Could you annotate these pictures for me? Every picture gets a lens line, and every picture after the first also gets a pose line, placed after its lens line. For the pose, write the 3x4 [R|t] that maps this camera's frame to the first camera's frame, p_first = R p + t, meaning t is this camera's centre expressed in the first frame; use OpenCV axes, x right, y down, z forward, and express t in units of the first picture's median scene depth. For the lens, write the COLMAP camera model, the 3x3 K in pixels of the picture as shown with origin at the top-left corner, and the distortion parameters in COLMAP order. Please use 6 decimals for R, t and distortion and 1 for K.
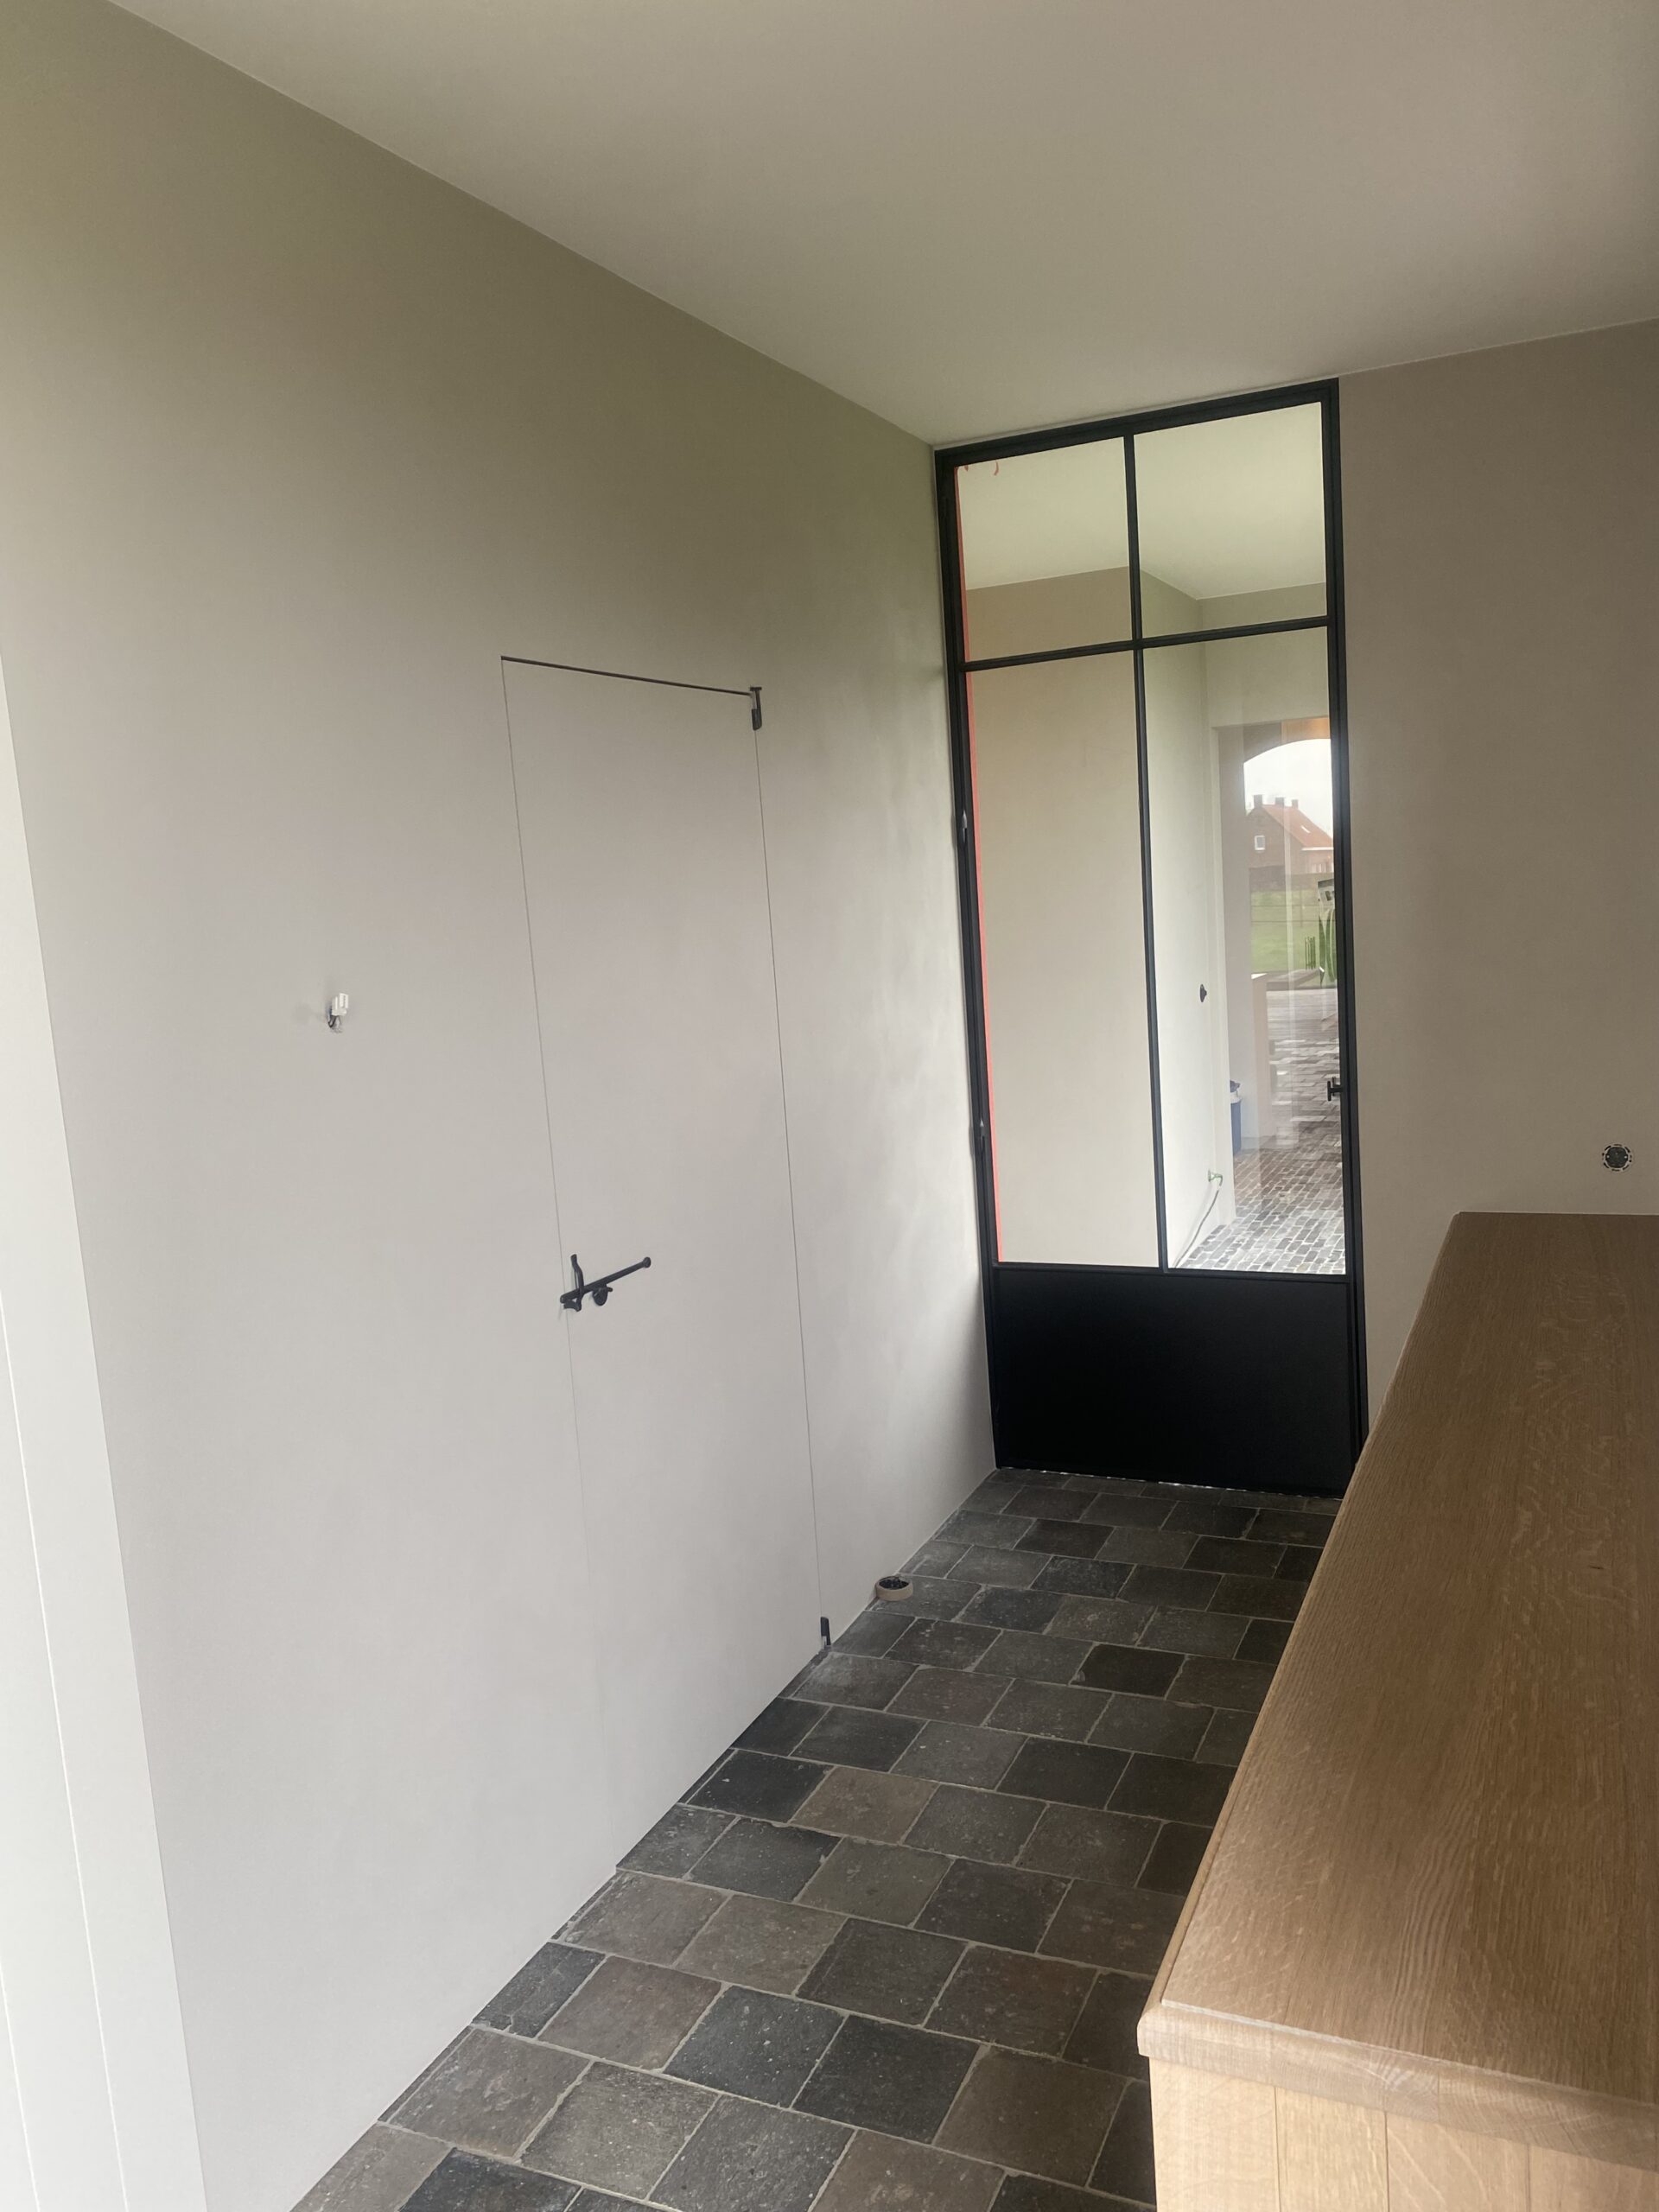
lens RADIAL K [[1674.8, 0, 838.5], [0, 1674.8, 1104.9], [0, 0, 1]] dist [0.025526, 0.000842]
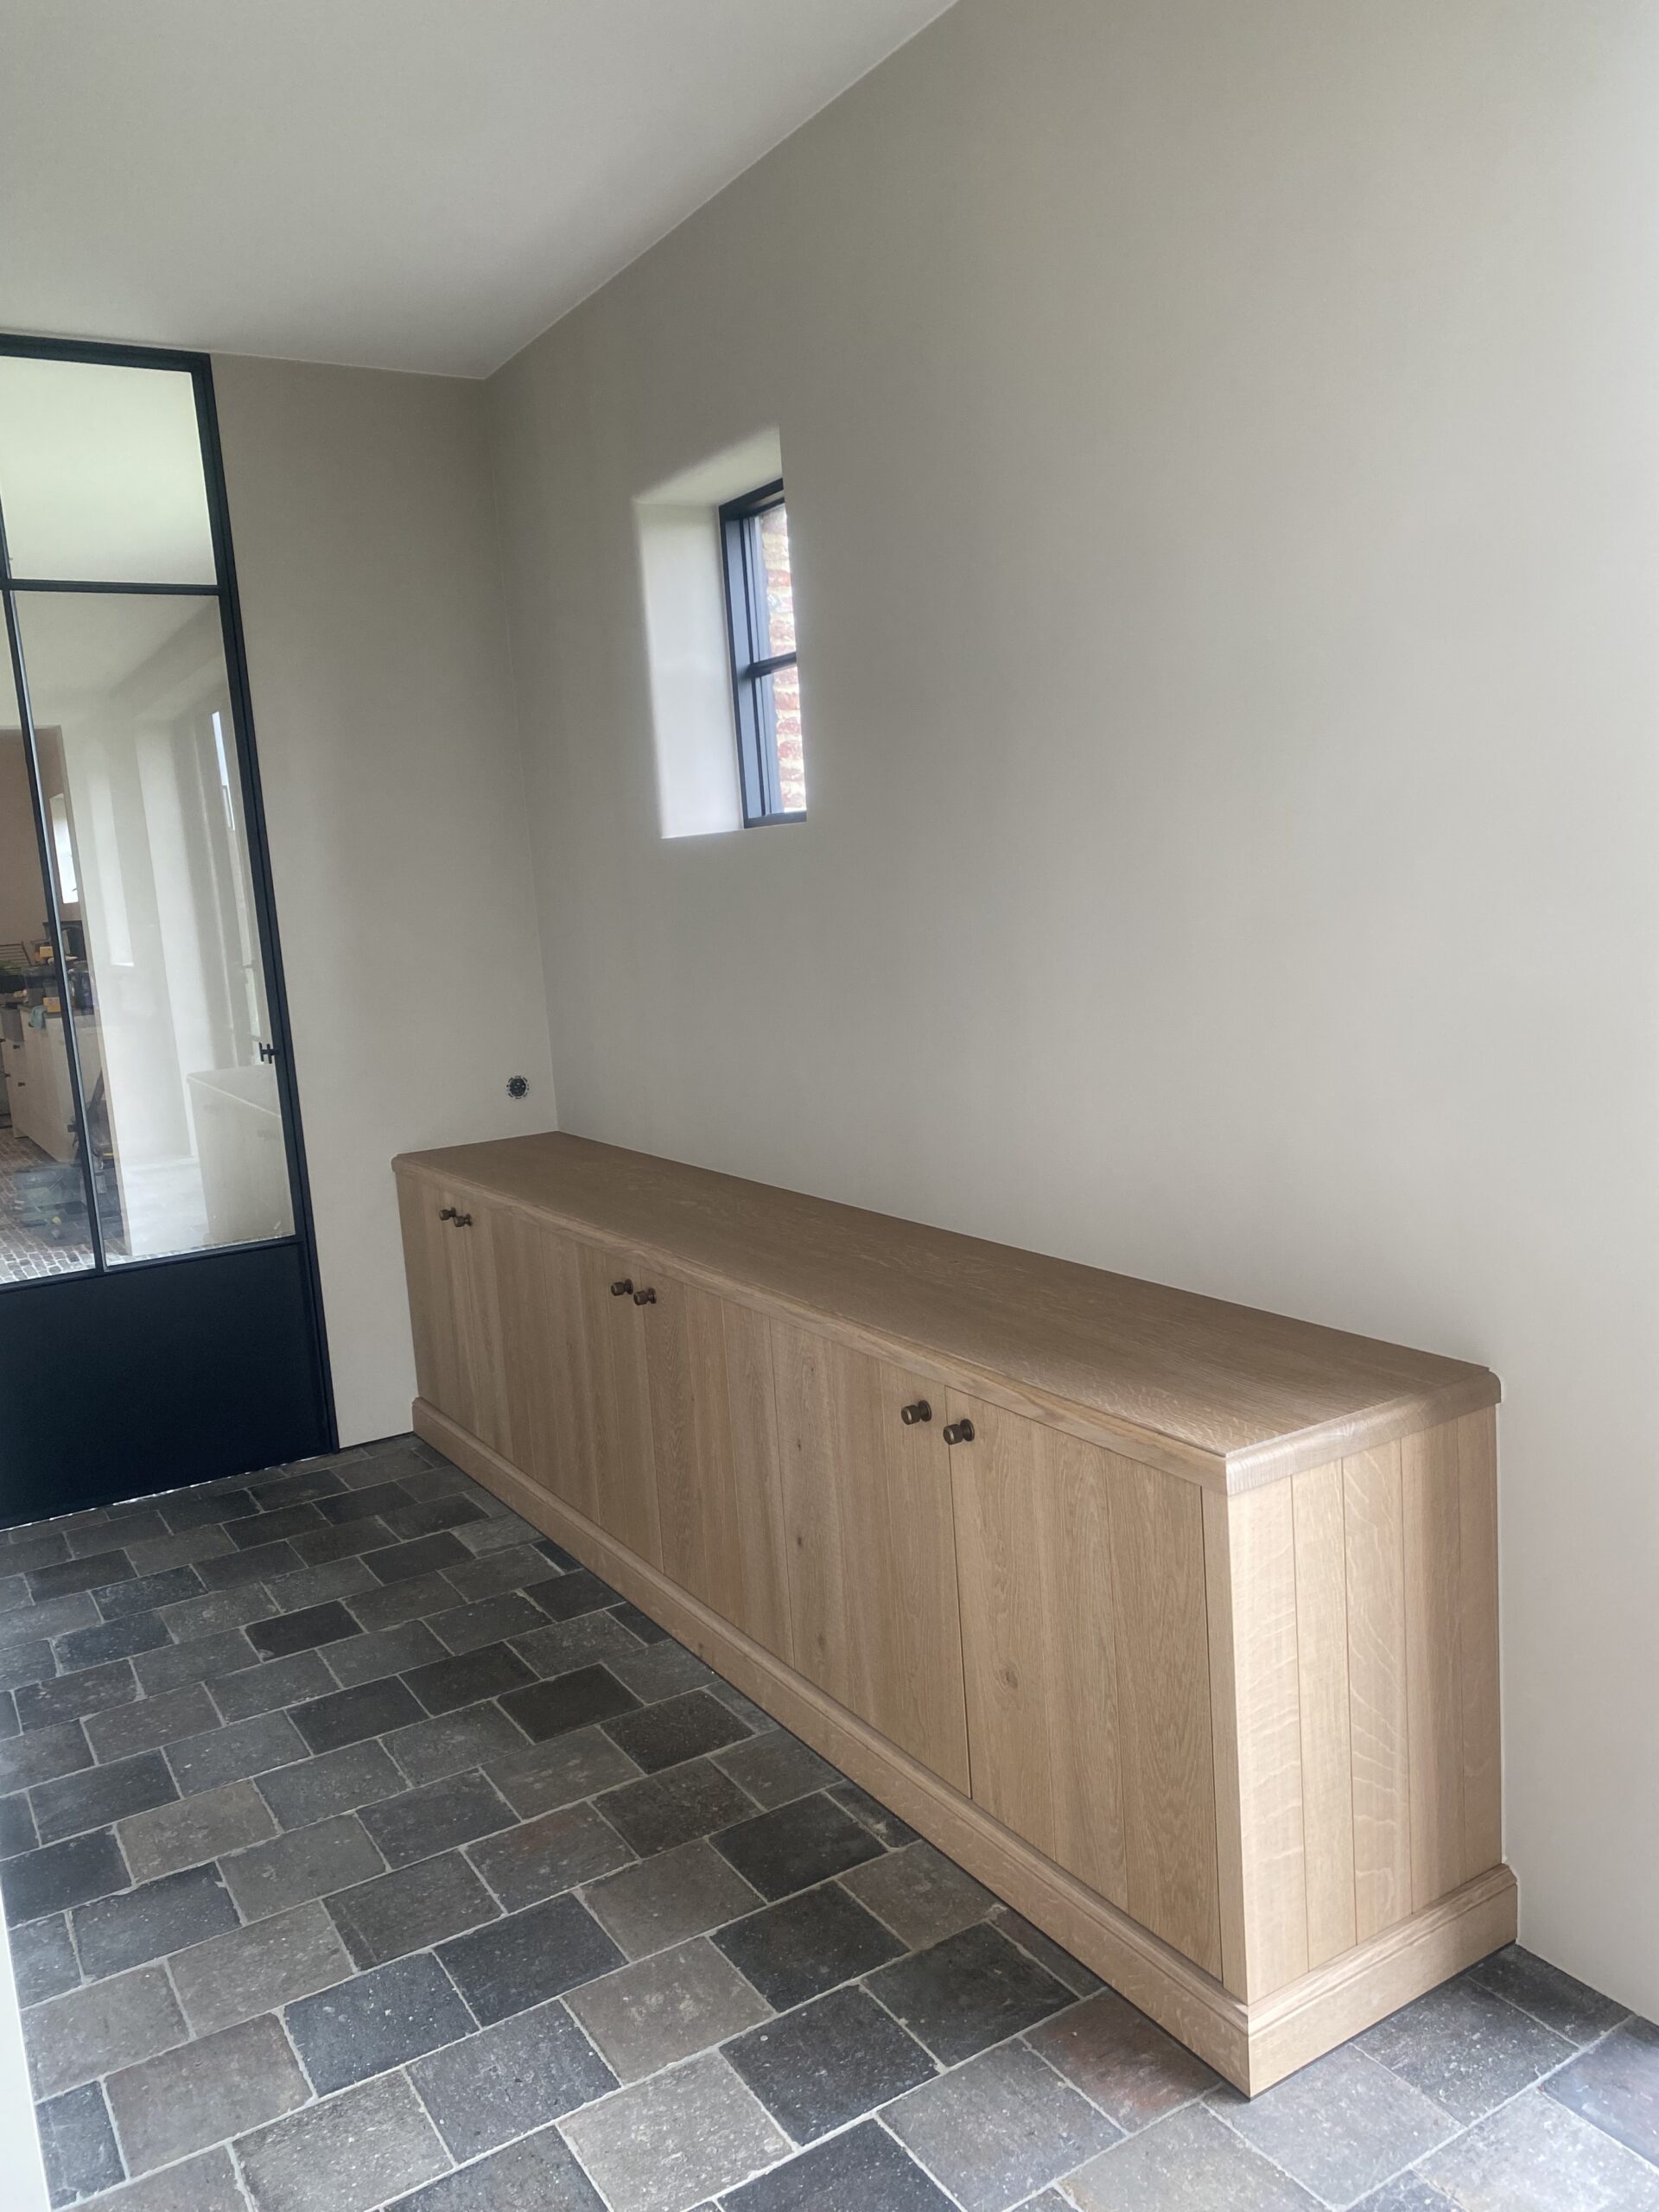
lens RADIAL K [[1674.8, 0, 835.8], [0, 1674.8, 1113.0], [0, 0, 1]] dist [0.025526, 0.000842]
pose [[0.568513, -0.087171, 0.818043, -0.530198], [0.137427, 0.990461, 0.010036, 0.097416], [-0.811115, 0.106715, 0.575069, 0.218136]]
